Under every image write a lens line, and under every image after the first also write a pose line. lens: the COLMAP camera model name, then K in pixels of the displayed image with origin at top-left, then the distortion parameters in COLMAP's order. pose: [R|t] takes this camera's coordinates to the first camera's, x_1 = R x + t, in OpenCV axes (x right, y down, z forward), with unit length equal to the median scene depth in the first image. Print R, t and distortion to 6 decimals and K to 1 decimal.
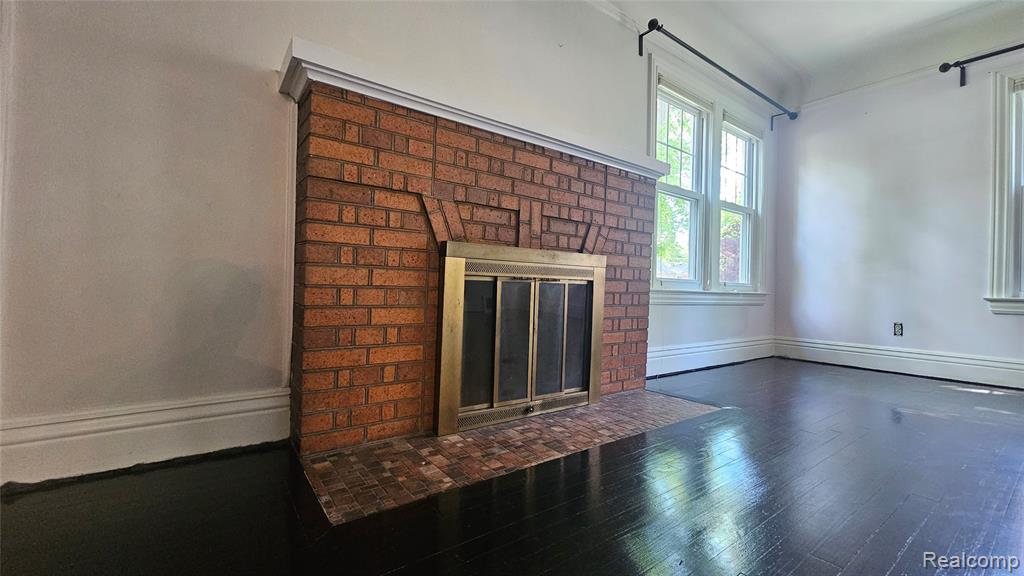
lens RADIAL K [[419.6, 0, 513.4], [0, 419.6, 286.4], [0, 0, 1]] dist [-0.000698, 0.000224]
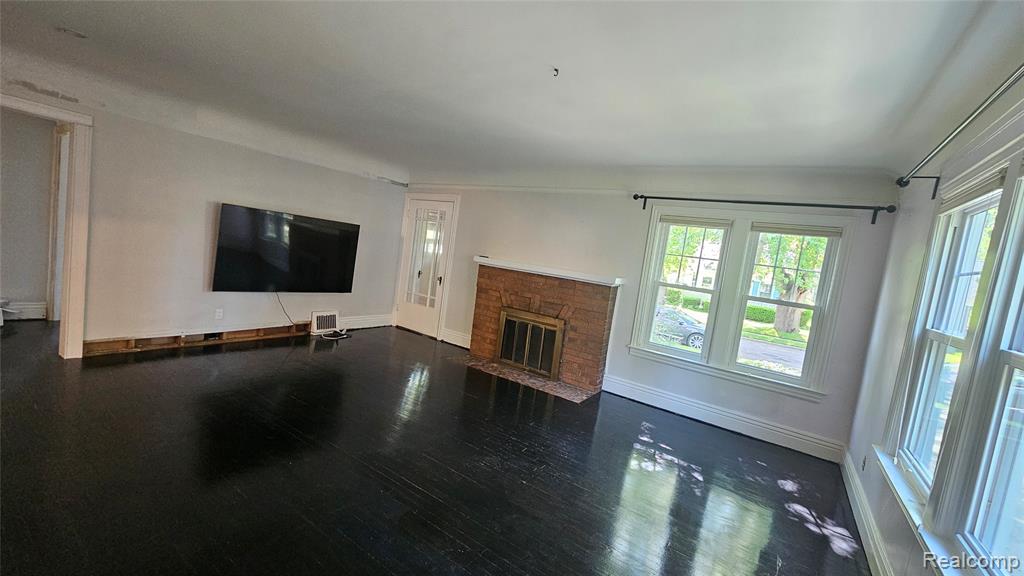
lens RADIAL K [[419.6, 0, 513.4], [0, 419.6, 286.4], [0, 0, 1]] dist [-0.000698, 0.000224]
pose [[0.349346, 0.103892, -0.931216, 2.715930], [-0.122965, 0.990322, 0.064356, -0.449686], [0.928890, 0.092024, 0.358740, -0.113922]]
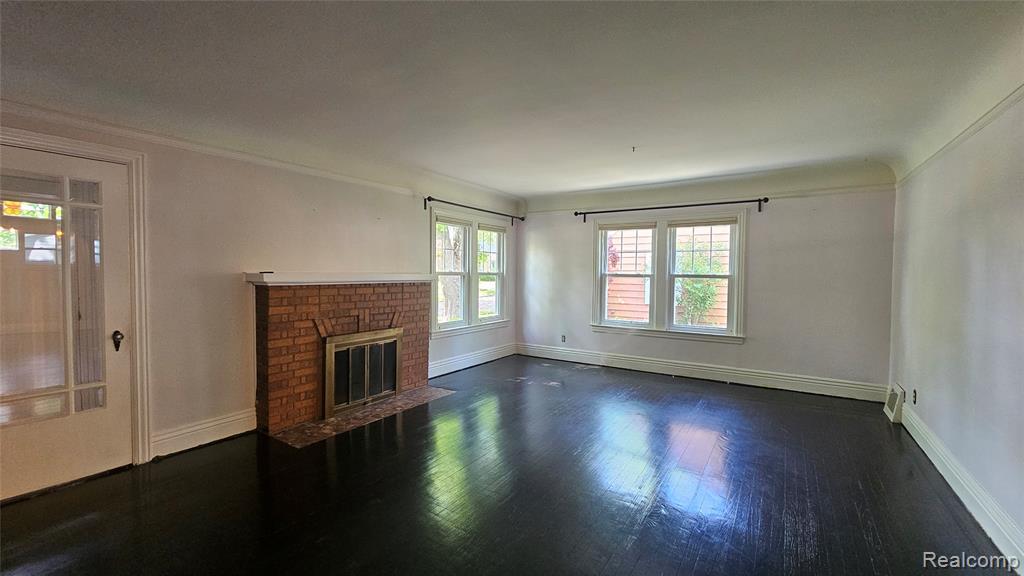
lens RADIAL K [[419.6, 0, 513.4], [0, 419.6, 286.4], [0, 0, 1]] dist [-0.000698, 0.000224]
pose [[0.936370, -0.026282, 0.350030, 0.007143], [0.009546, 0.998731, 0.049454, -0.462695], [-0.350886, -0.042966, 0.935432, -1.442862]]
